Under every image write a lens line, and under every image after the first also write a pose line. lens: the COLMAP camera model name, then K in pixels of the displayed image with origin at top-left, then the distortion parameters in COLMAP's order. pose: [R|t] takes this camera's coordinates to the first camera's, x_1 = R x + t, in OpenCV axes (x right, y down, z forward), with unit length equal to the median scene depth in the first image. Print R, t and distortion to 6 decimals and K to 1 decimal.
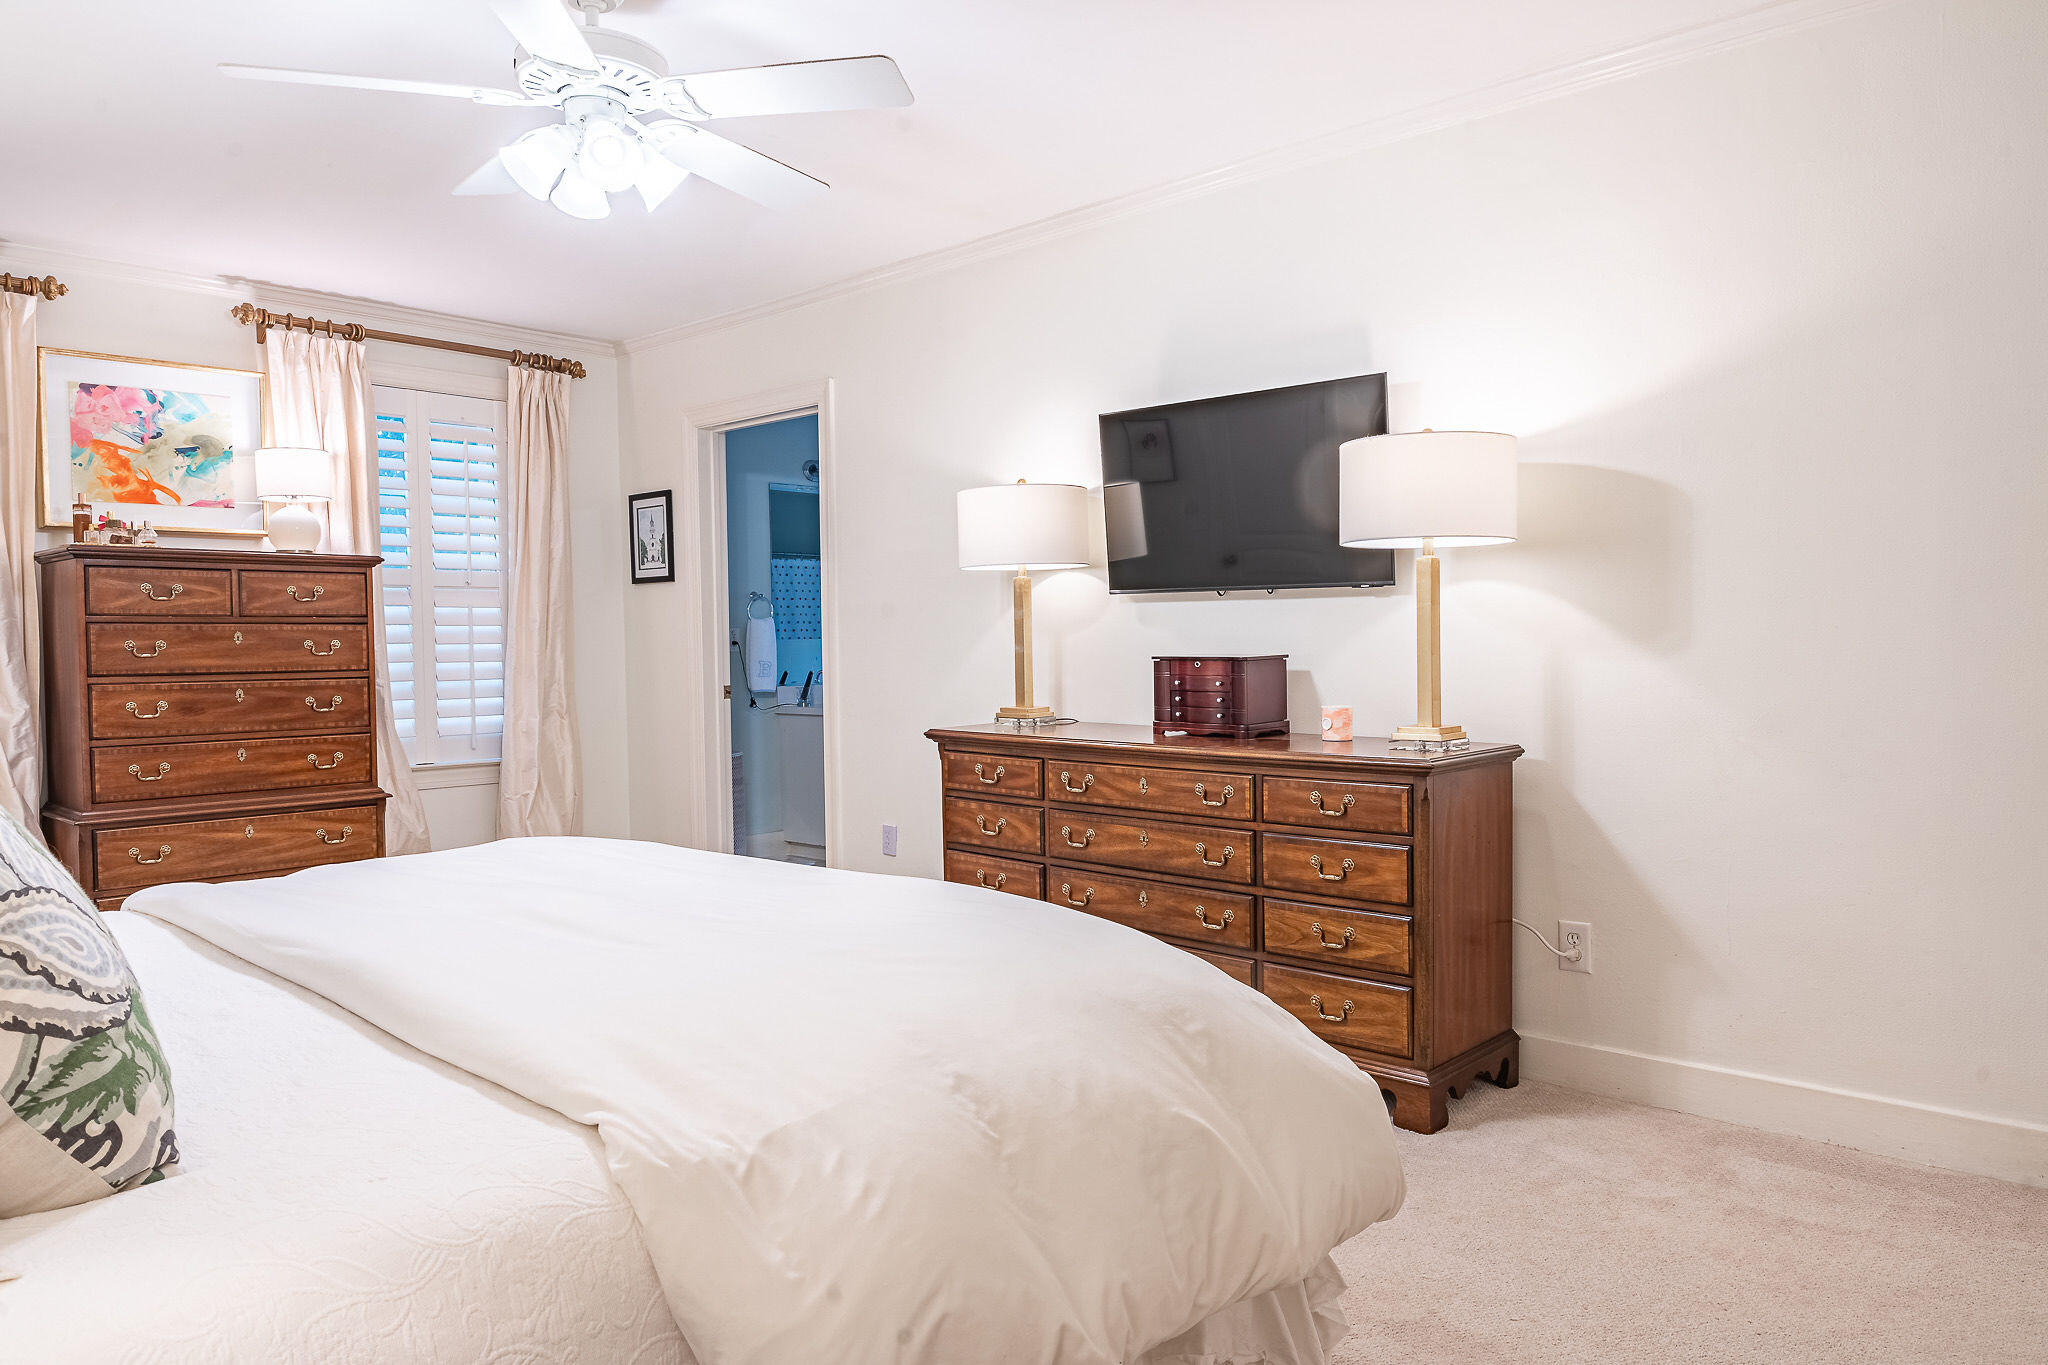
lens RADIAL K [[1370.9, 0, 1028.1], [0, 1370.9, 681.2], [0, 0, 1]] dist [0.000315, -0.019605]
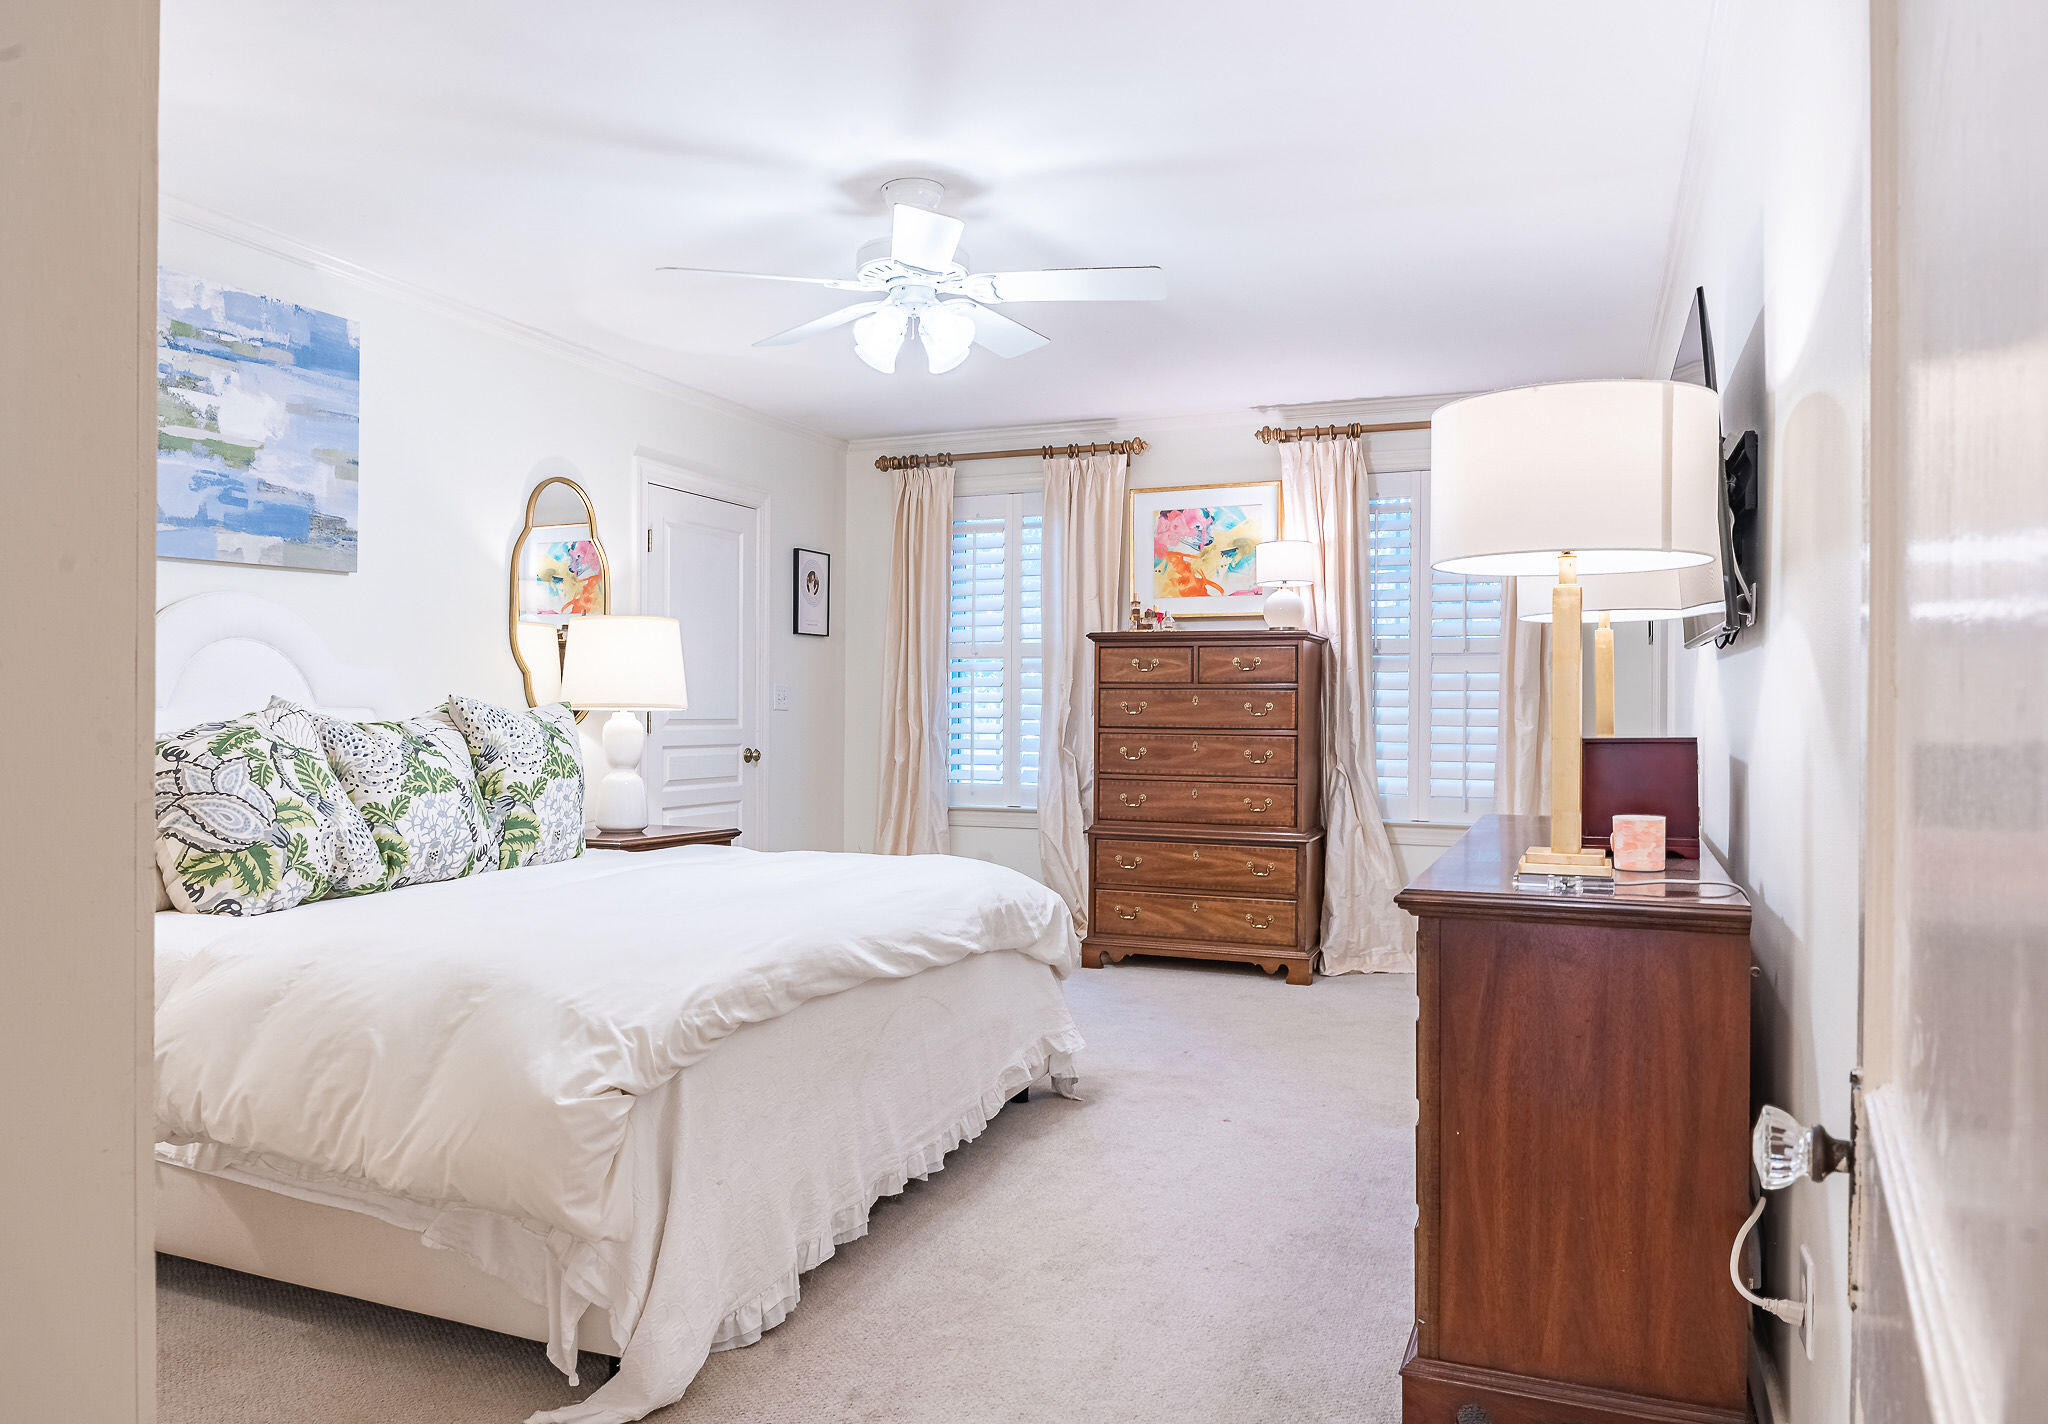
lens RADIAL K [[1460.2, 0, 1031.3], [0, 1460.2, 708.7], [0, 0, 1]] dist [-0.004376, -0.000713]
pose [[0.339138, 0.012539, -0.940653, 0.618943], [-0.038877, 0.999244, -0.000696, -0.016680], [0.939933, 0.036806, 0.339369, 0.392435]]
